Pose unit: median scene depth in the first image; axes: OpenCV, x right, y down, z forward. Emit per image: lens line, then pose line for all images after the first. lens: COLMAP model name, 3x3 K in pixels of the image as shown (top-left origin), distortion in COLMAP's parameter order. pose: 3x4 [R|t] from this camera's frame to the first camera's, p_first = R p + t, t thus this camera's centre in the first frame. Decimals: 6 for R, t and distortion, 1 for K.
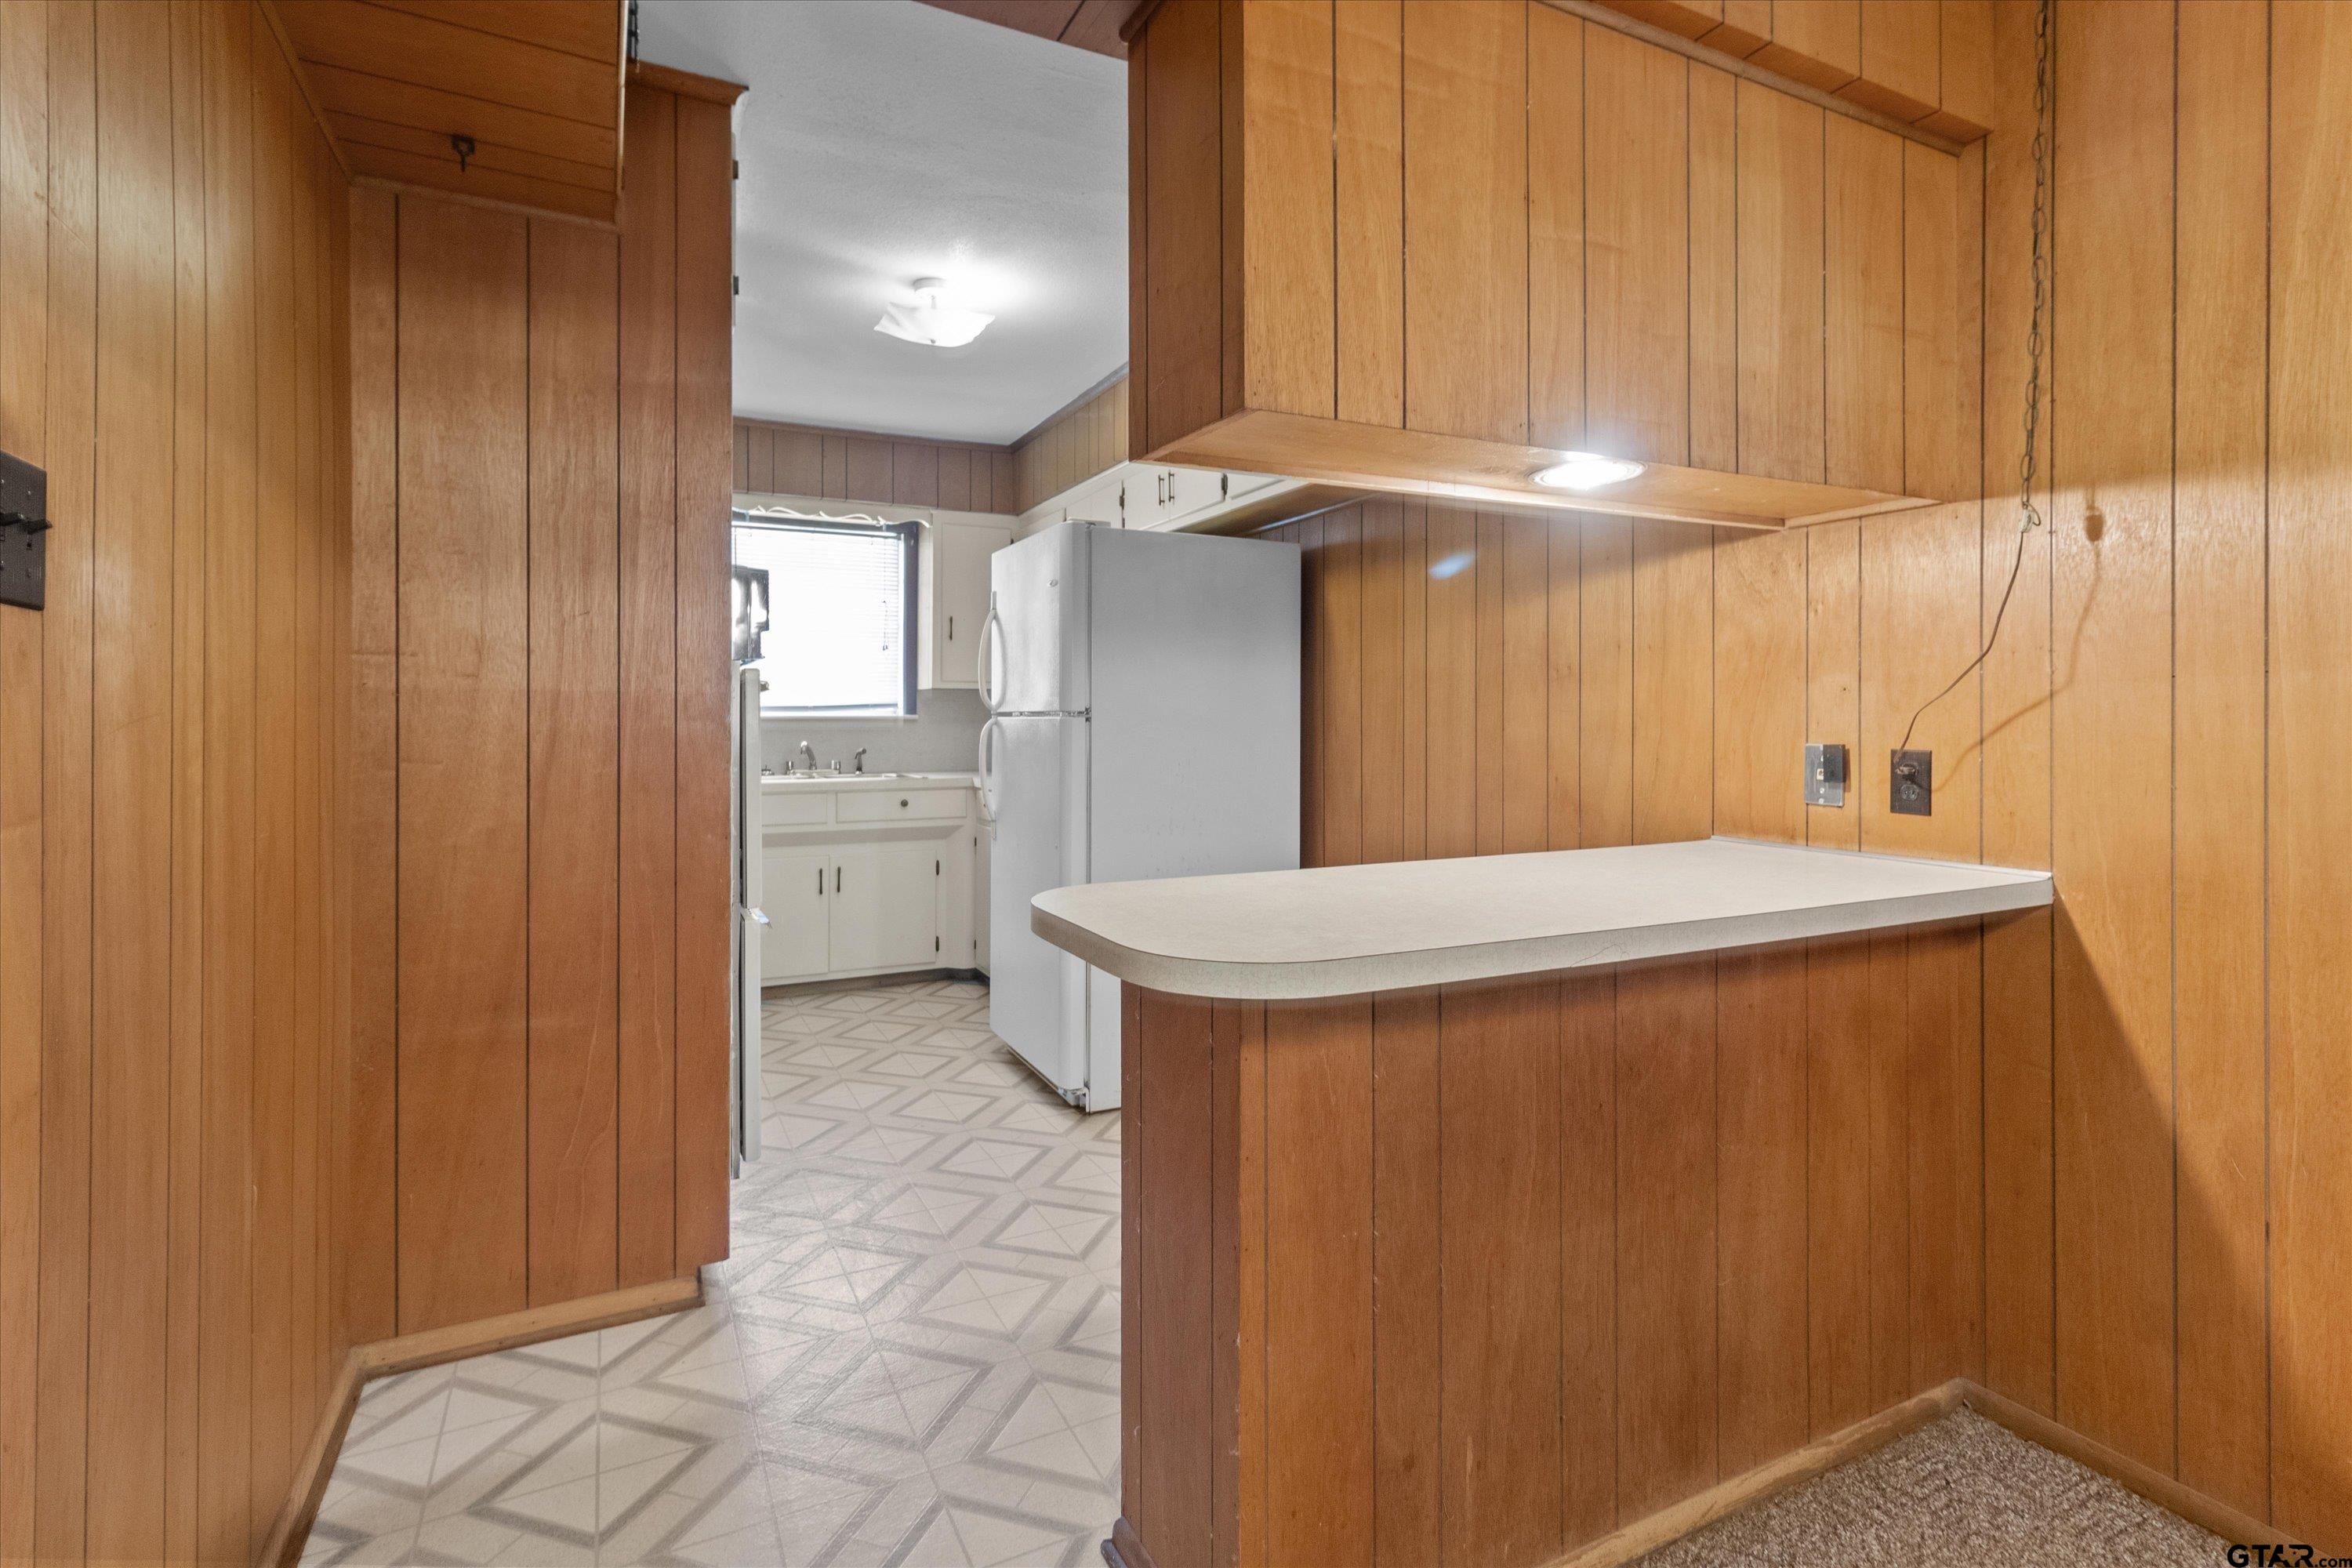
lens RADIAL K [[1102.5, 0, 1145.0], [0, 1102.5, 715.1], [0, 0, 1]] dist [0.004199, 0.000513]
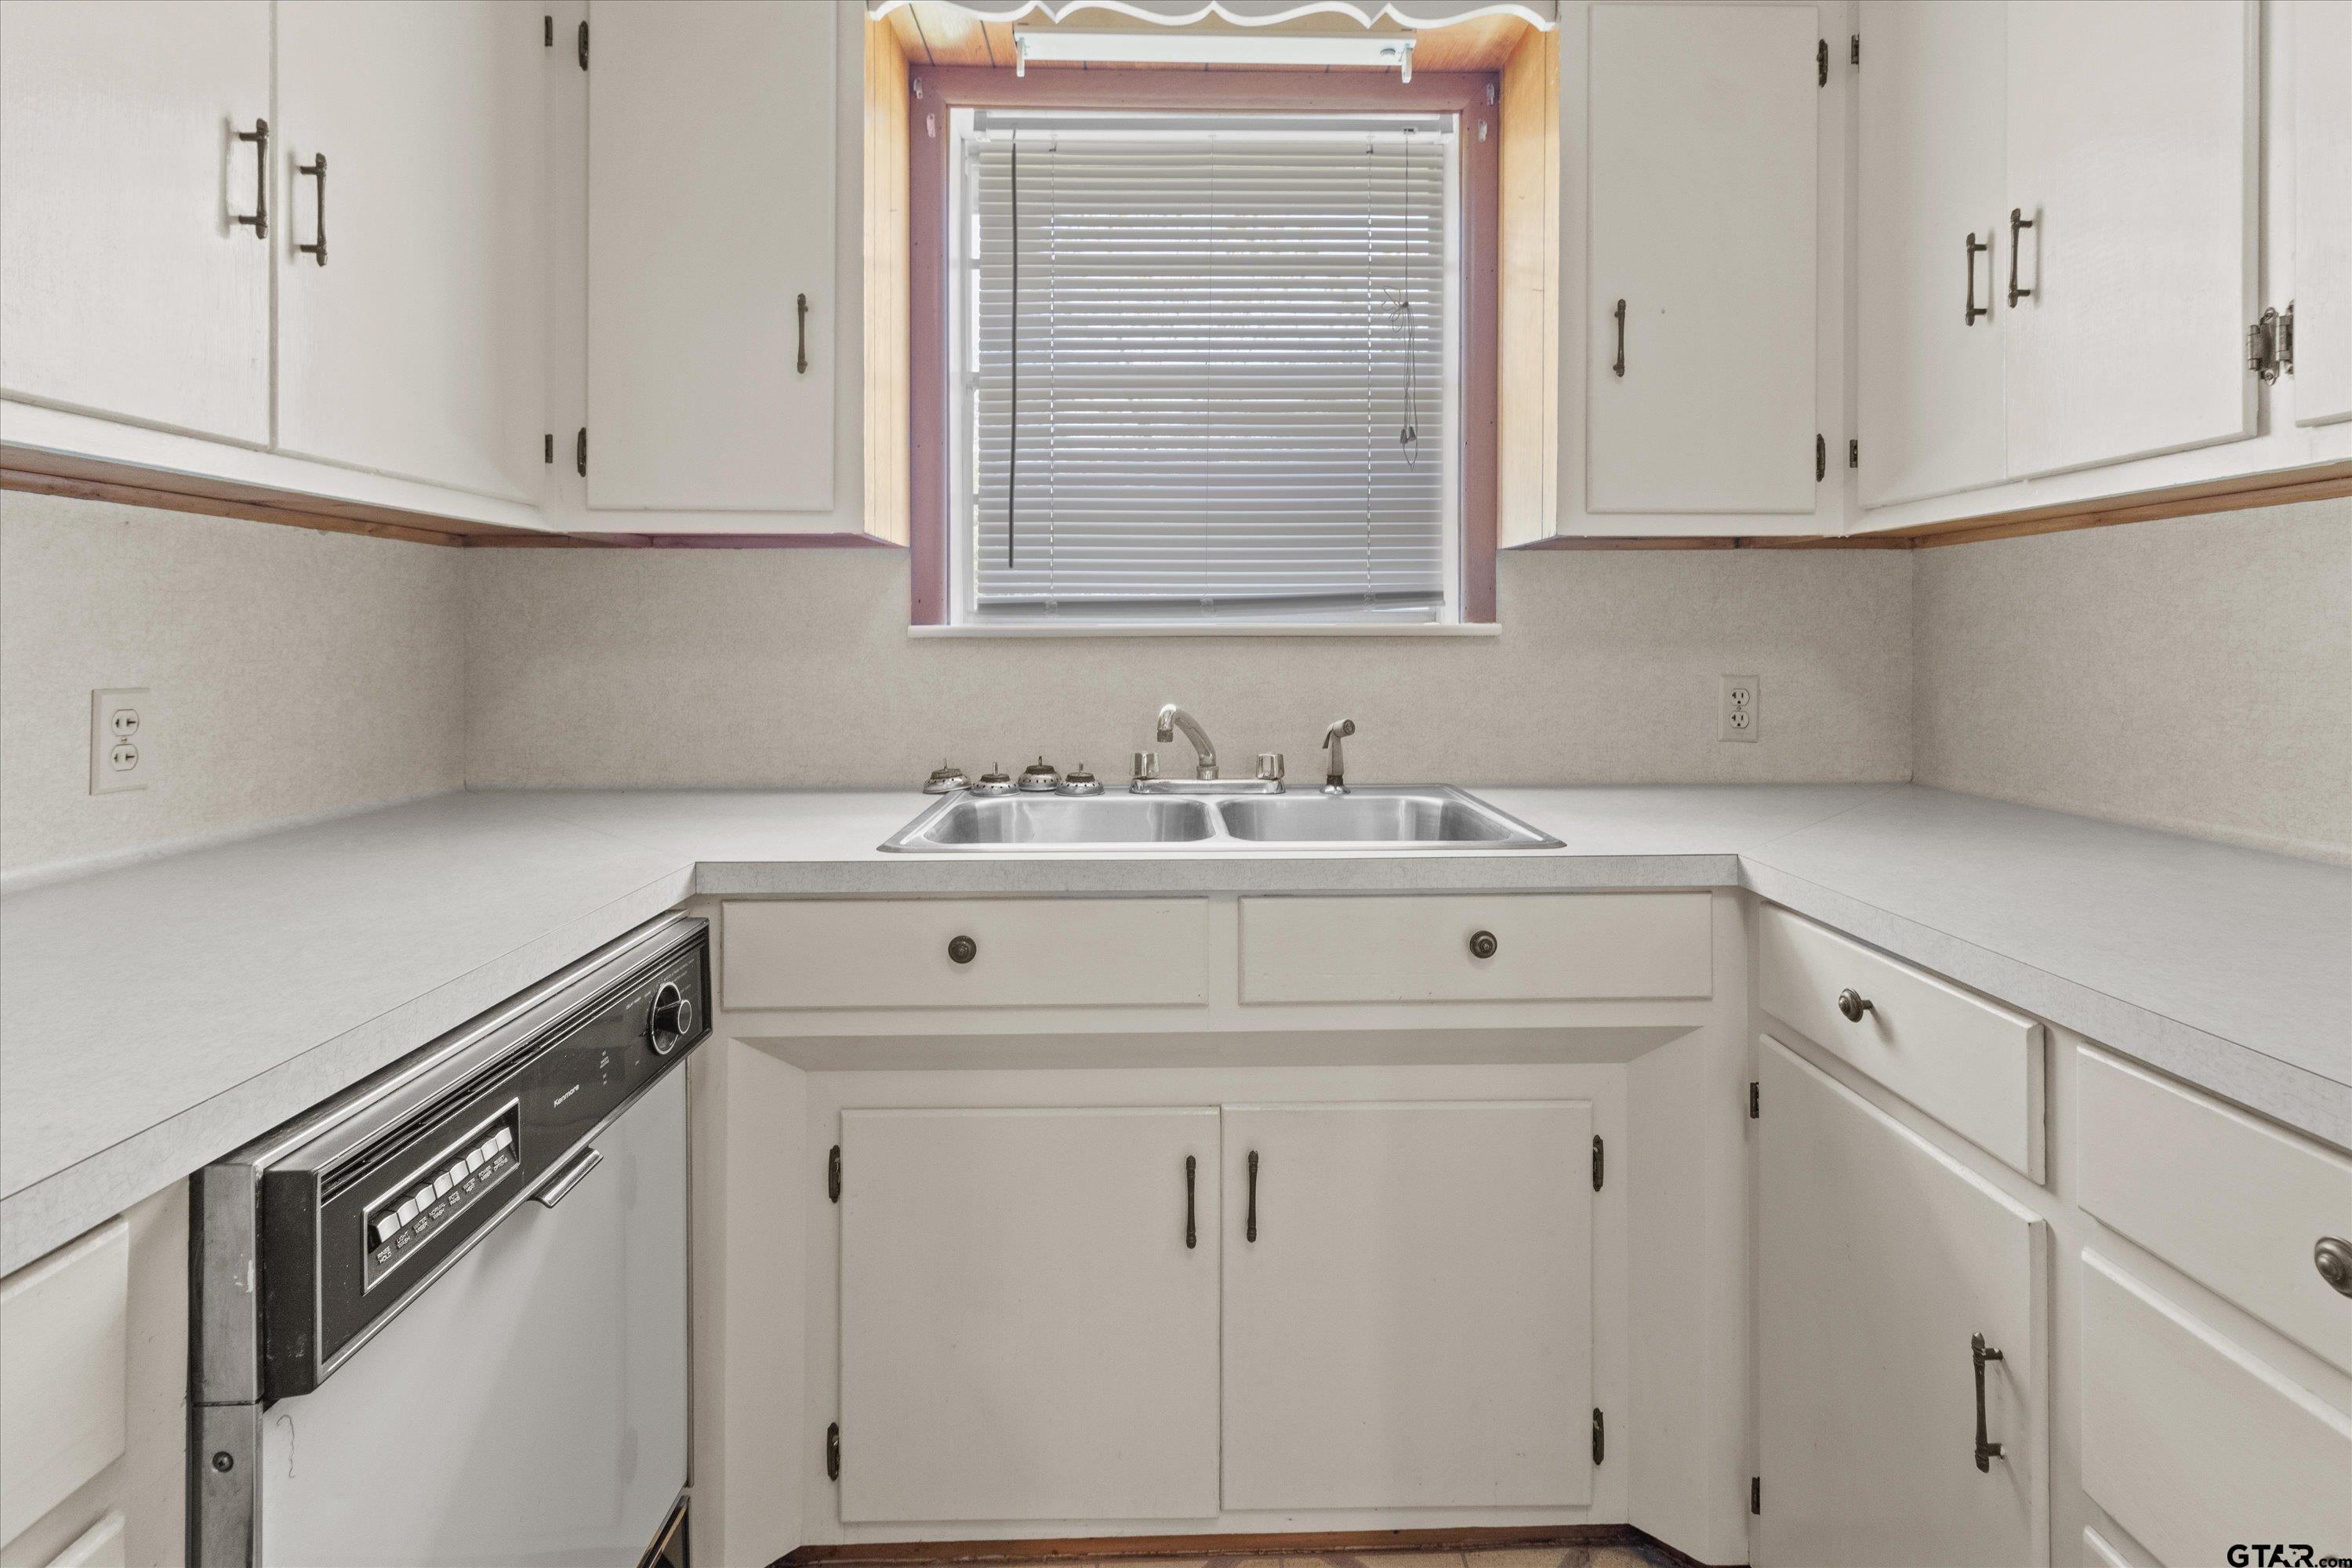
lens RADIAL K [[1102.5, 0, 1182.8], [0, 1102.5, 631.2], [0, 0, 1]] dist [0.004199, 0.000513]
pose [[0.909083, -0.005435, -0.416580, -0.370871], [0.003405, 0.999978, -0.005617, 0.009793], [0.416602, 0.003688, 0.909082, 1.559314]]
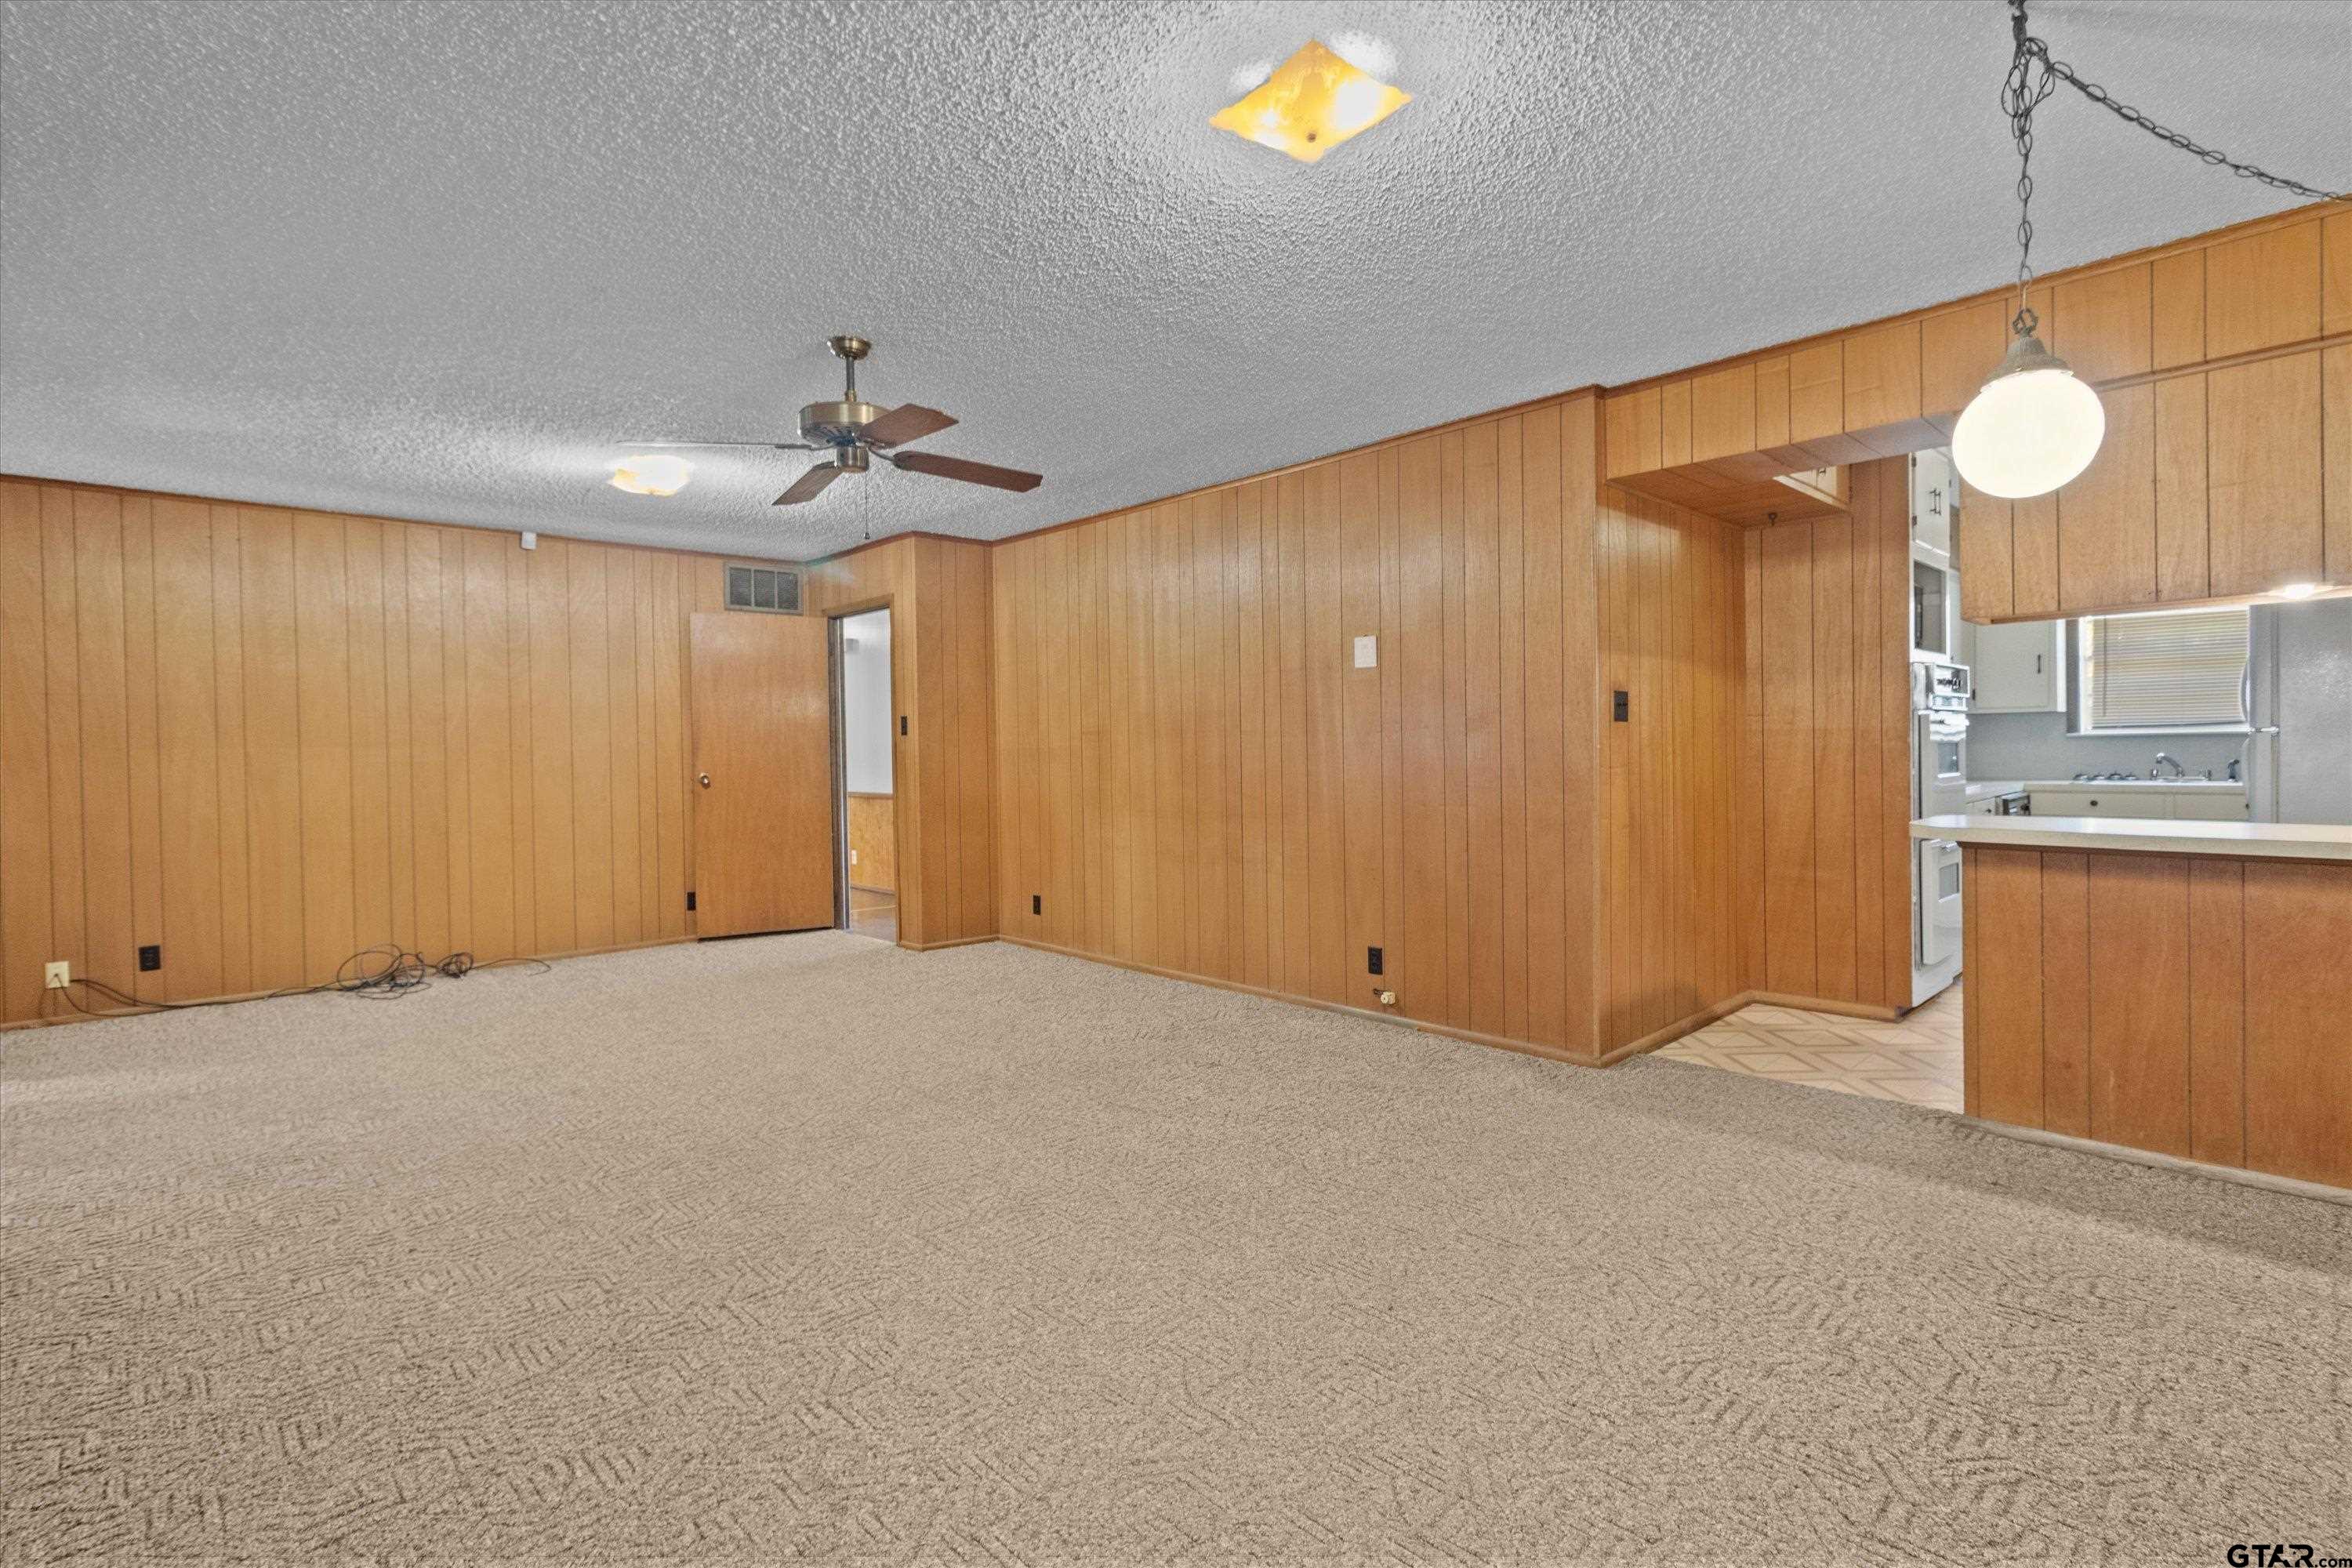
lens RADIAL K [[1102.5, 0, 1174.5], [0, 1102.5, 768.9], [0, 0, 1]] dist [0.004199, 0.000513]
pose [[0.291053, 0.012681, -0.956623, 1.240043], [0.020639, 0.999596, 0.019530, -0.010915], [0.956484, -0.025428, 0.290674, -0.930571]]
